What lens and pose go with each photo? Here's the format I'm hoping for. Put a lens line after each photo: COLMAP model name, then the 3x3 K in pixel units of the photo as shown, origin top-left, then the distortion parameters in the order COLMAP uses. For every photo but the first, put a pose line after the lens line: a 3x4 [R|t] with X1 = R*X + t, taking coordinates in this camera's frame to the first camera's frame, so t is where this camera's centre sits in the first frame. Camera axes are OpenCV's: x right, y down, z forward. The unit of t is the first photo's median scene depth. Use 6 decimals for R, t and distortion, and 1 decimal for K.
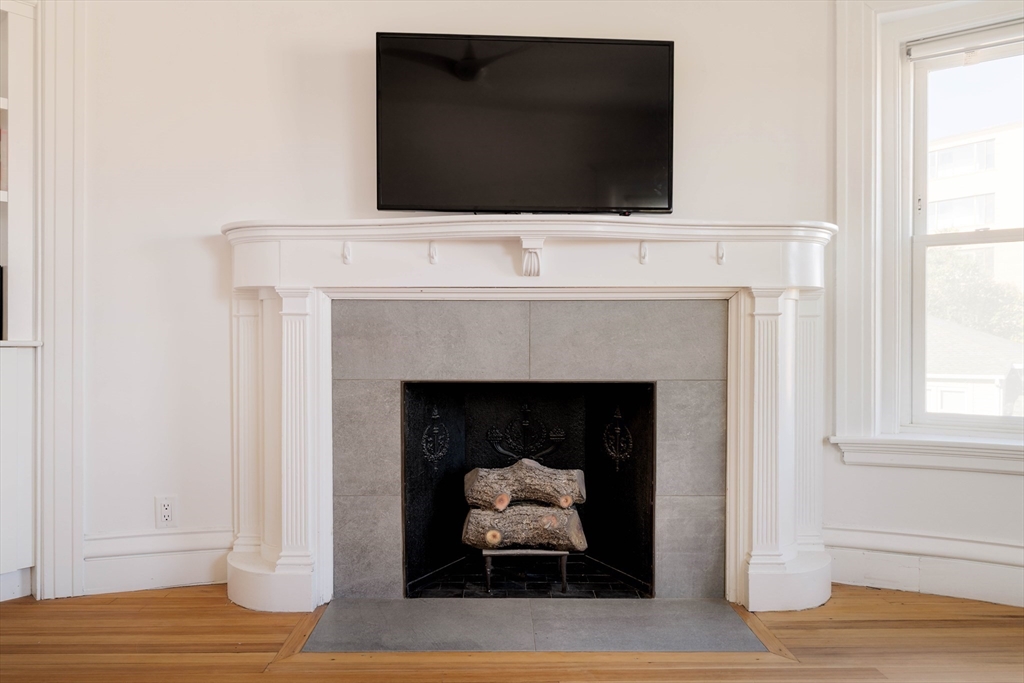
lens RADIAL K [[715.9, 0, 513.6], [0, 715.9, 355.0], [0, 0, 1]] dist [0.000791, -0.003352]
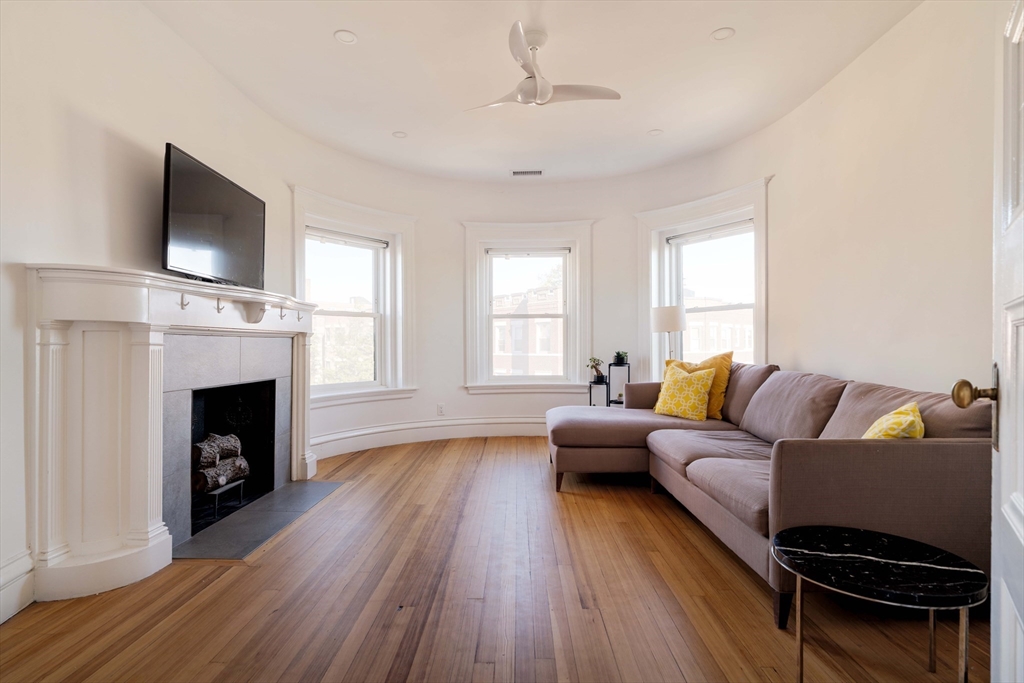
lens RADIAL K [[531.0, 0, 512.0], [0, 531.0, 341.5], [0, 0, 1]] dist [0.000672, 0.000118]
pose [[0.032320, 0.008779, 0.999439, -1.233766], [0.000199, 0.999961, -0.008790, -0.052453], [-0.999478, 0.000483, 0.032317, 0.304400]]
